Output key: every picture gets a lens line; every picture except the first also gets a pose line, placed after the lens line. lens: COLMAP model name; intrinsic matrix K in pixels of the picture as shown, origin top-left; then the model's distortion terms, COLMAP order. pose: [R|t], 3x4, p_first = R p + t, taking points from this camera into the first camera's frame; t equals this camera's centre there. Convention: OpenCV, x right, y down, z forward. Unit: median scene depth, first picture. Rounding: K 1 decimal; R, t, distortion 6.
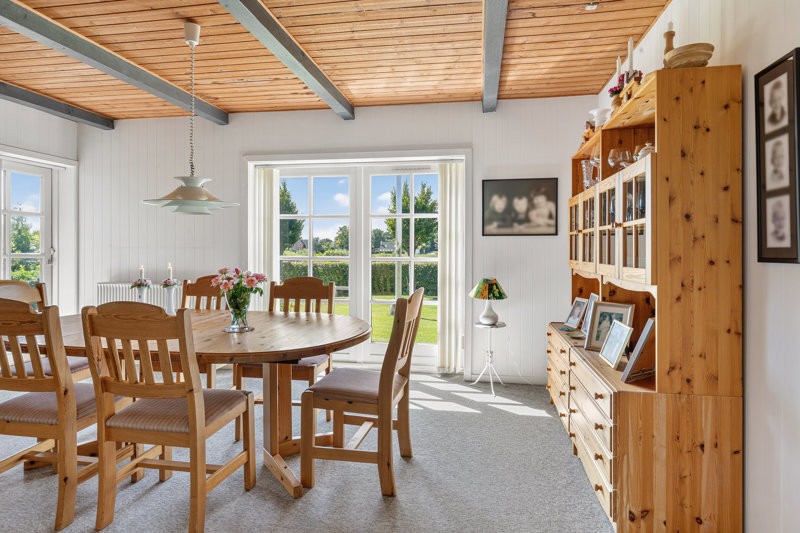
lens RADIAL K [[482.4, 0, 397.5], [0, 482.4, 258.7], [0, 0, 1]] dist [0.001225, 0.001084]
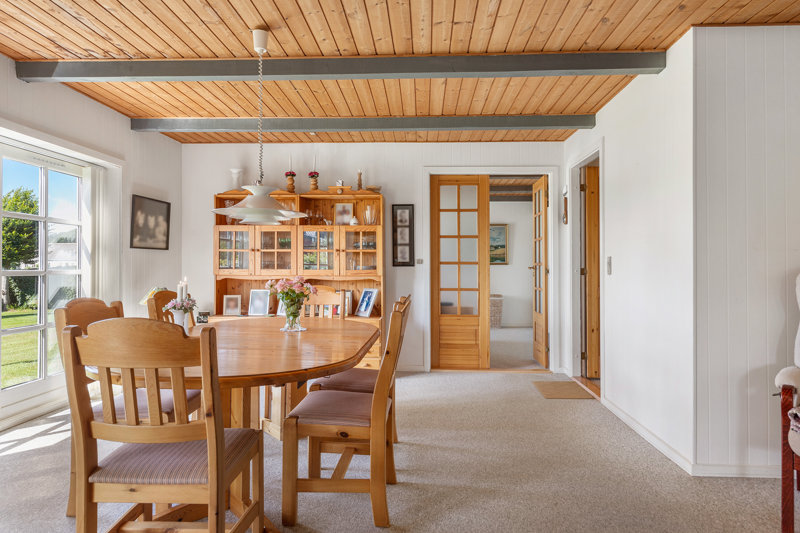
lens RADIAL K [[493.0, 0, 399.4], [0, 493.0, 264.7], [0, 0, 1]] dist [-0.001081, -0.000189]
pose [[-0.131675, -0.002600, 0.991290, -0.978932], [0.014751, 0.999881, 0.004582, -0.007408], [-0.991183, 0.015226, -0.131621, 0.578329]]
